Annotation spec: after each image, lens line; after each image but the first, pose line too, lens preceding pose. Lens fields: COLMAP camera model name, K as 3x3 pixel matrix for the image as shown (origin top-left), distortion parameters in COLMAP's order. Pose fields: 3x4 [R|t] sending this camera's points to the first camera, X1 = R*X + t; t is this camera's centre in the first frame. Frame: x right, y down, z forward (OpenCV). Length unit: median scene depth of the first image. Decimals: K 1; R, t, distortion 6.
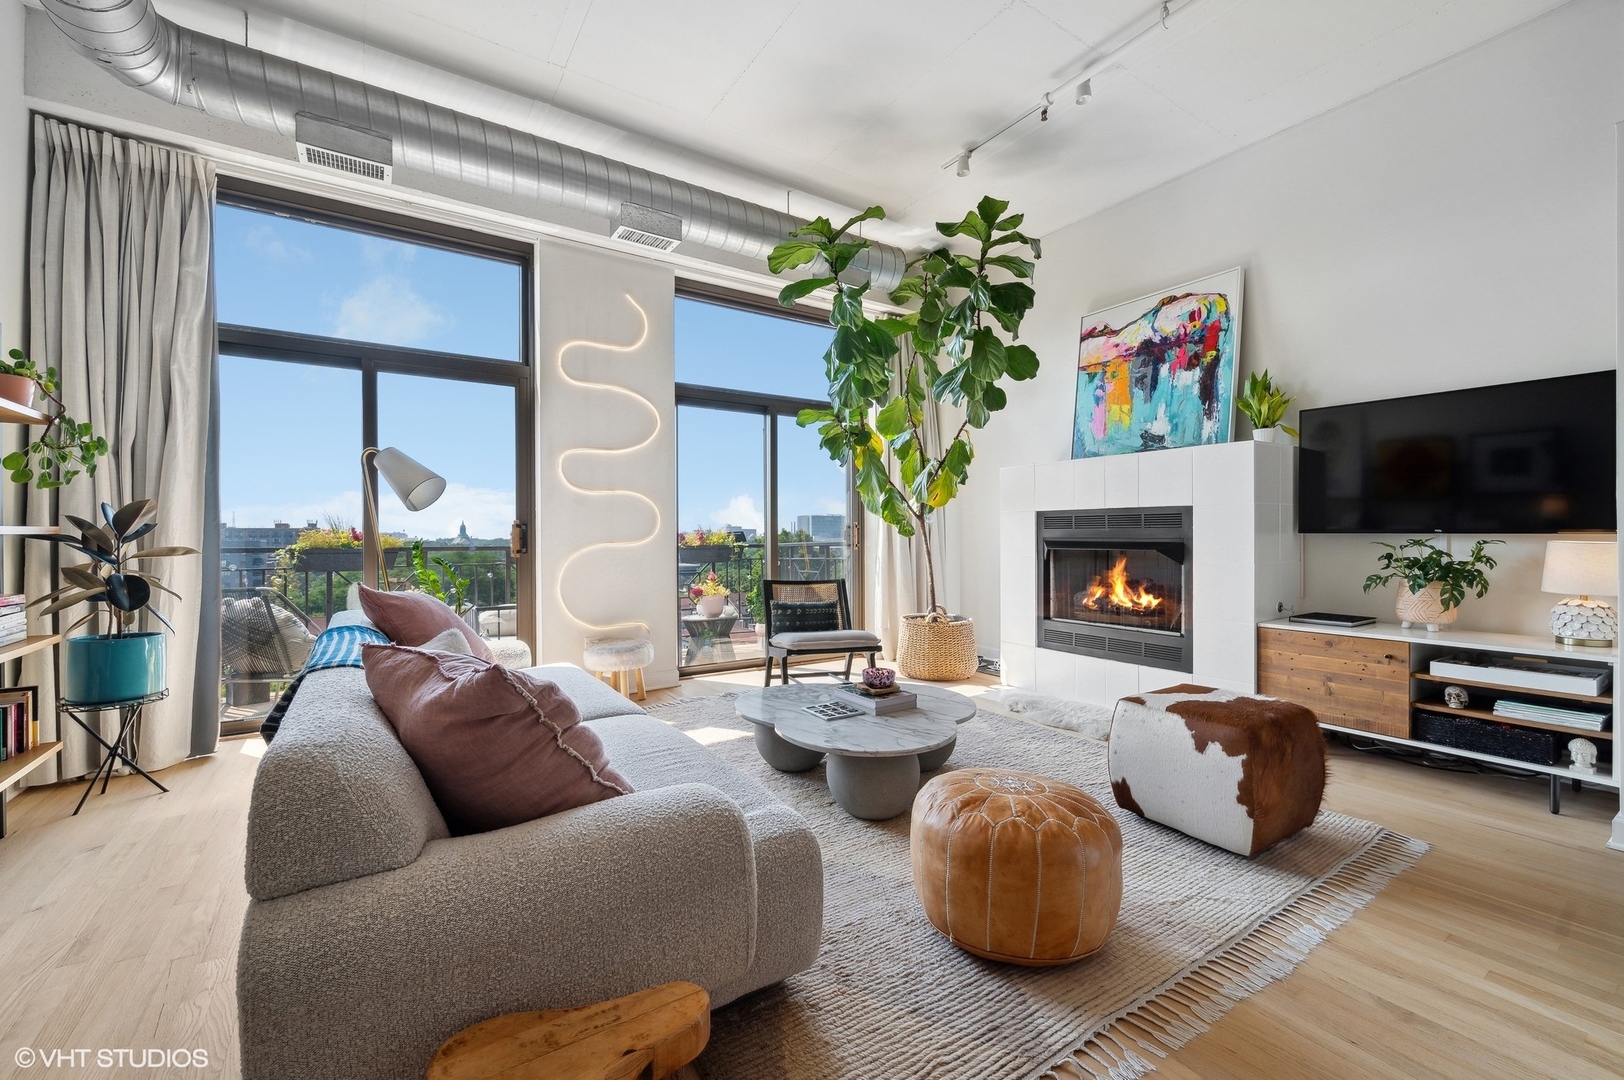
lens RADIAL K [[650.7, 0, 822.6], [0, 650.7, 540.4], [0, 0, 1]] dist [-0.000447, -0.000256]
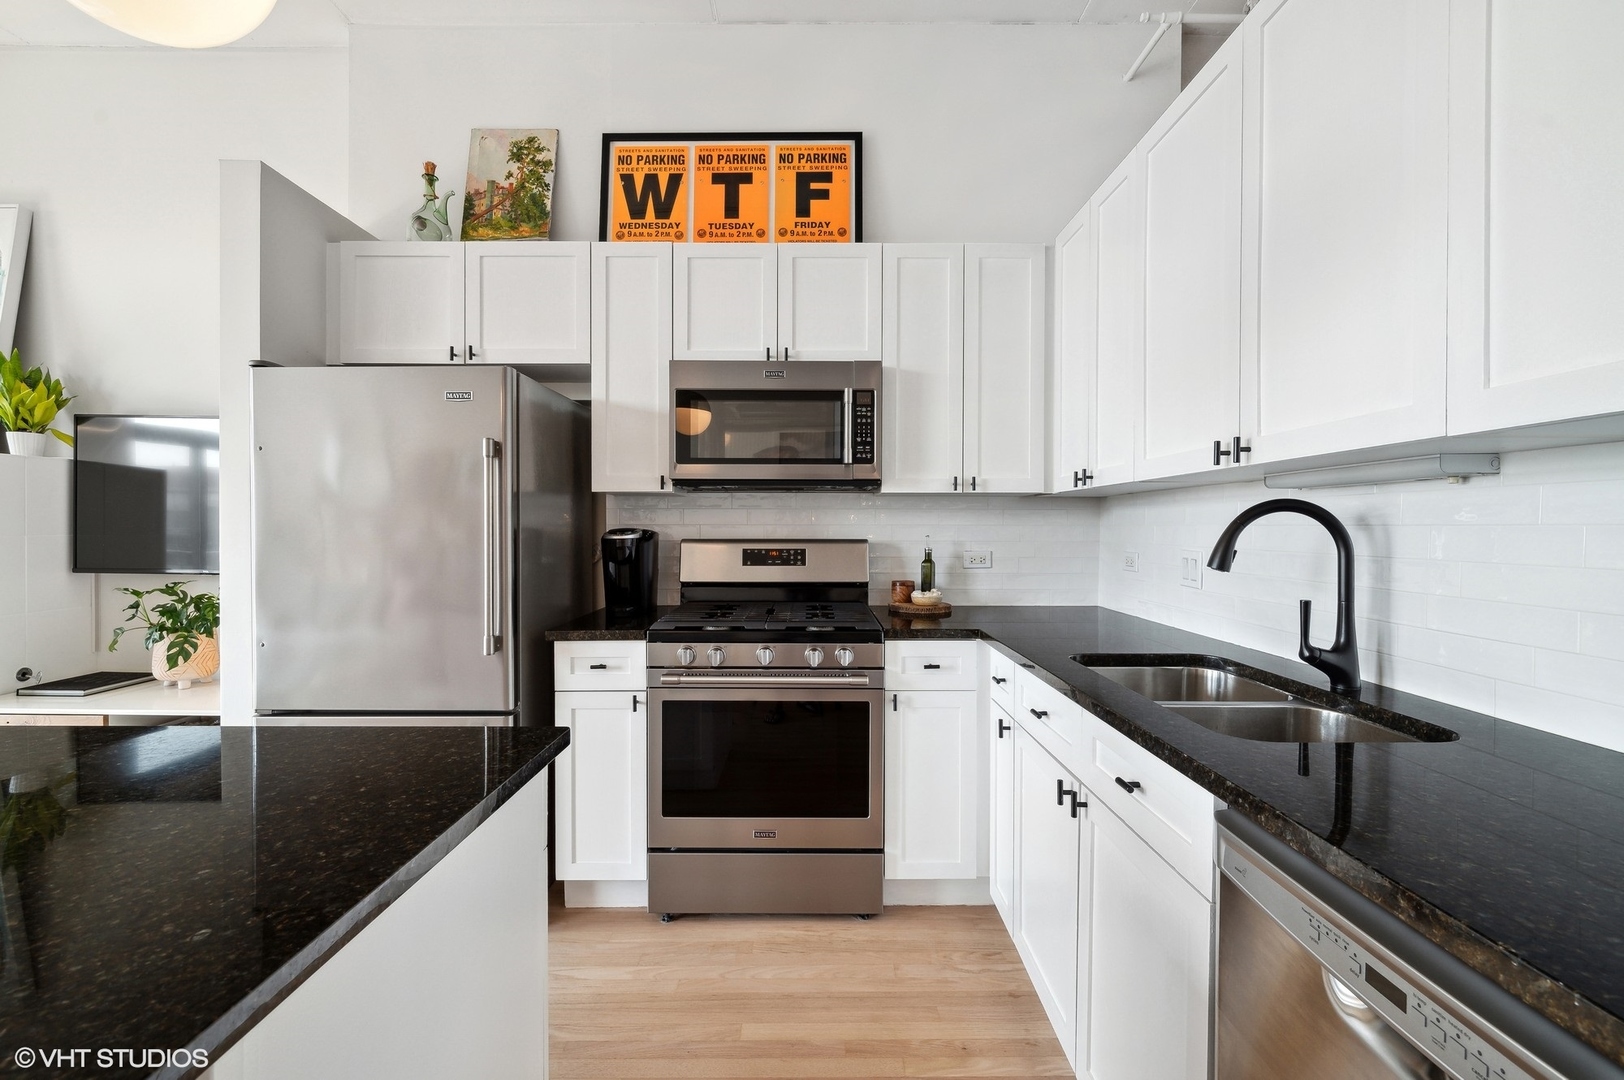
lens RADIAL K [[688.8, 0, 803.0], [0, 688.8, 532.3], [0, 0, 1]] dist [-0.000939, -0.000221]
pose [[0.566530, 0.000699, 0.824041, 0.476779], [-0.003079, 0.999994, 0.001269, -0.054014], [-0.824035, -0.003256, 0.566529, -0.154056]]
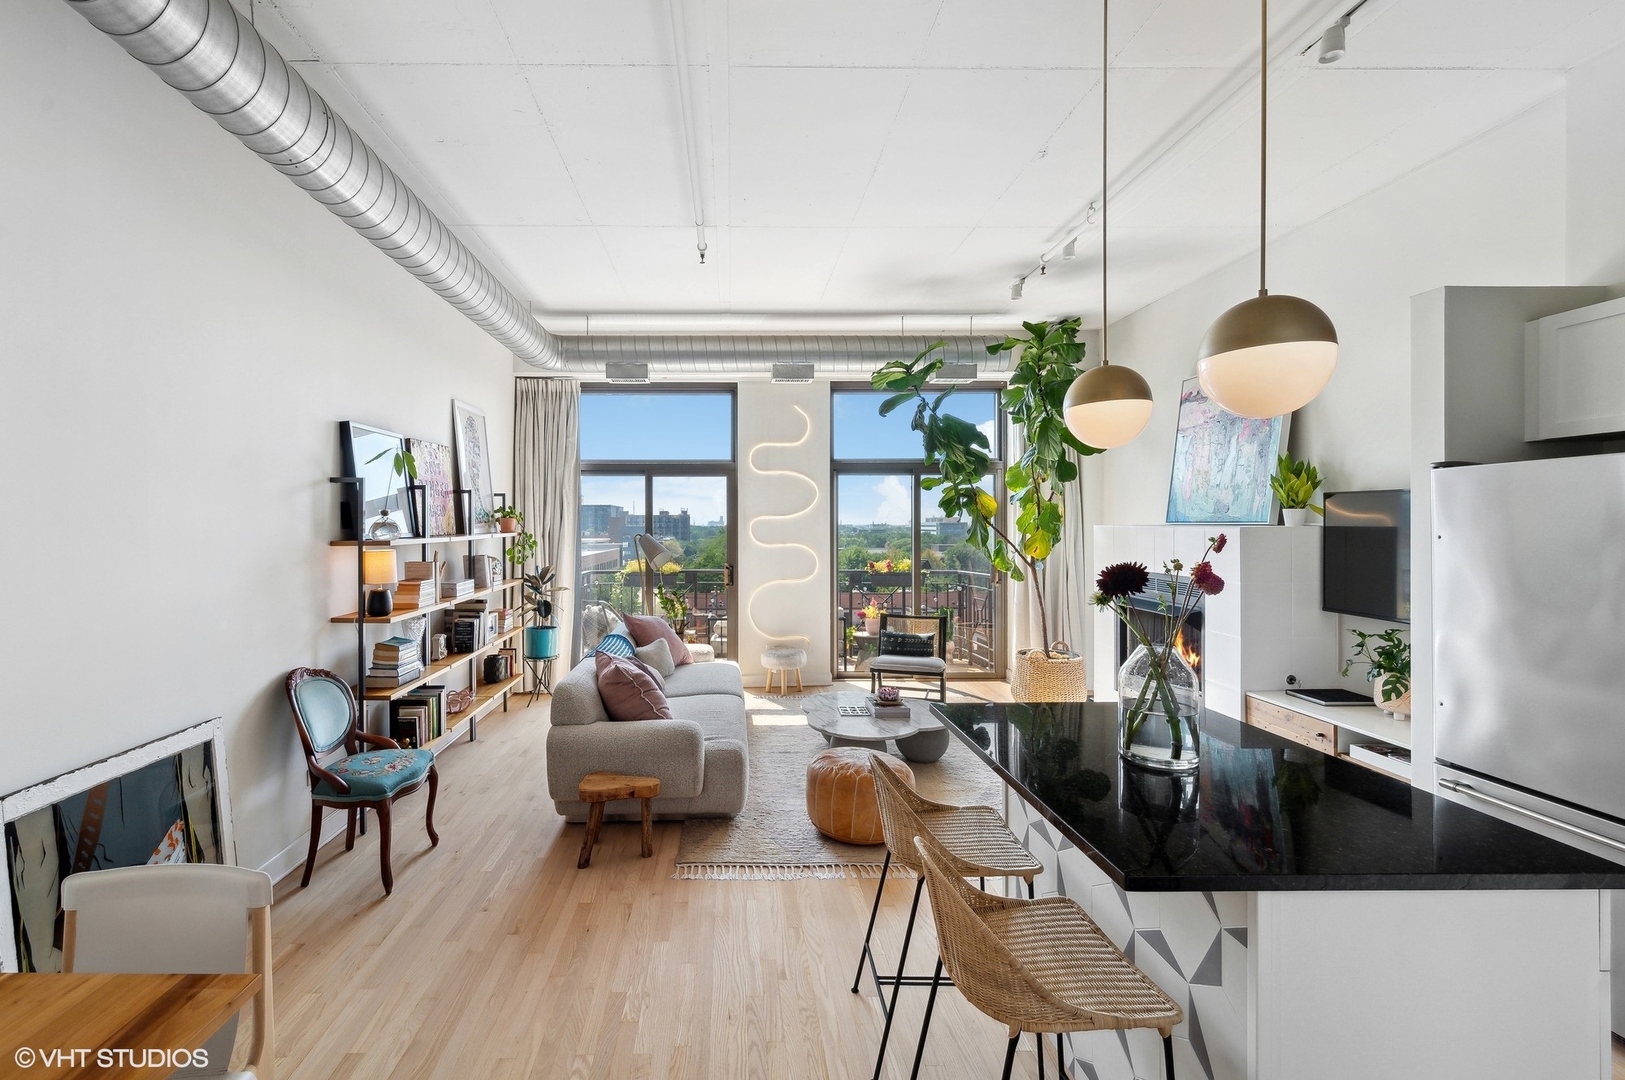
lens RADIAL K [[706.7, 0, 744.4], [0, 706.7, 527.9], [0, 0, 1]] dist [0.000095, -0.000025]
pose [[0.836599, 0.001995, -0.547812, 0.500263], [-0.001034, 0.999997, 0.002064, -0.125131], [0.547815, -0.001160, 0.836599, -0.389678]]
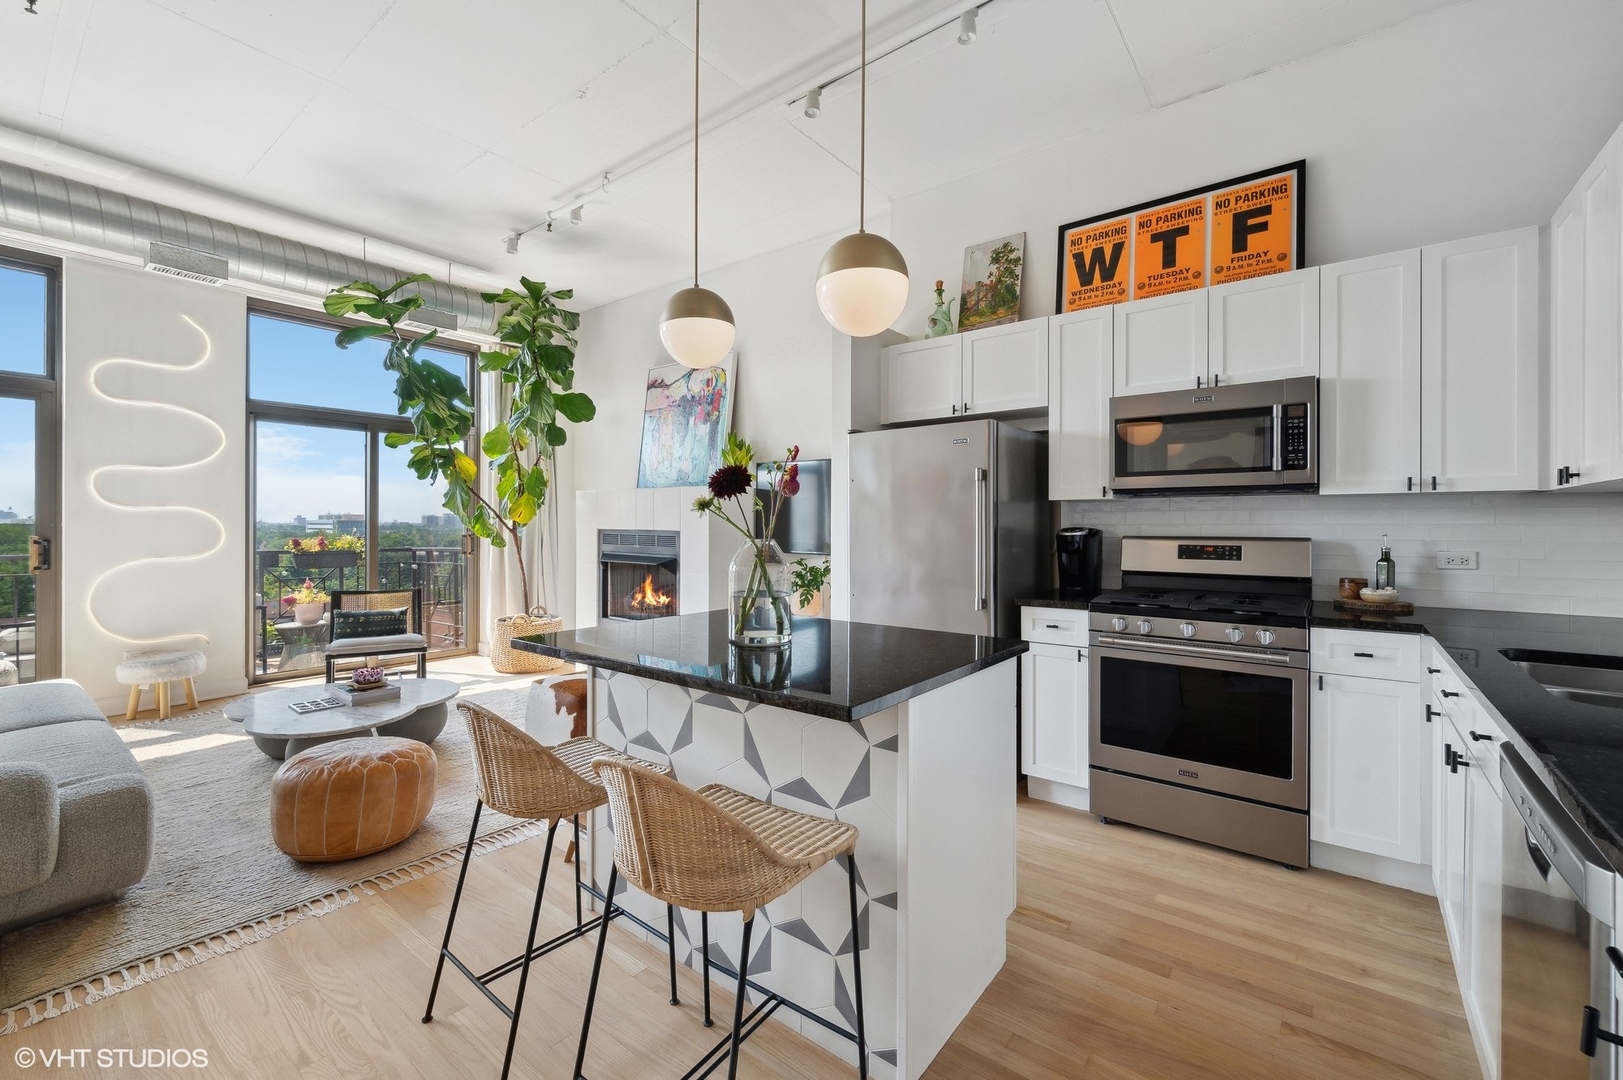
lens RADIAL K [[661.9, 0, 807.9], [0, 661.9, 525.2], [0, 0, 1]] dist [0.000241, -0.000235]
pose [[0.952879, 0.006820, 0.303273, 0.356517], [-0.006075, 0.999976, -0.003400, -0.054249], [-0.303289, 0.001397, 0.952898, -0.323943]]
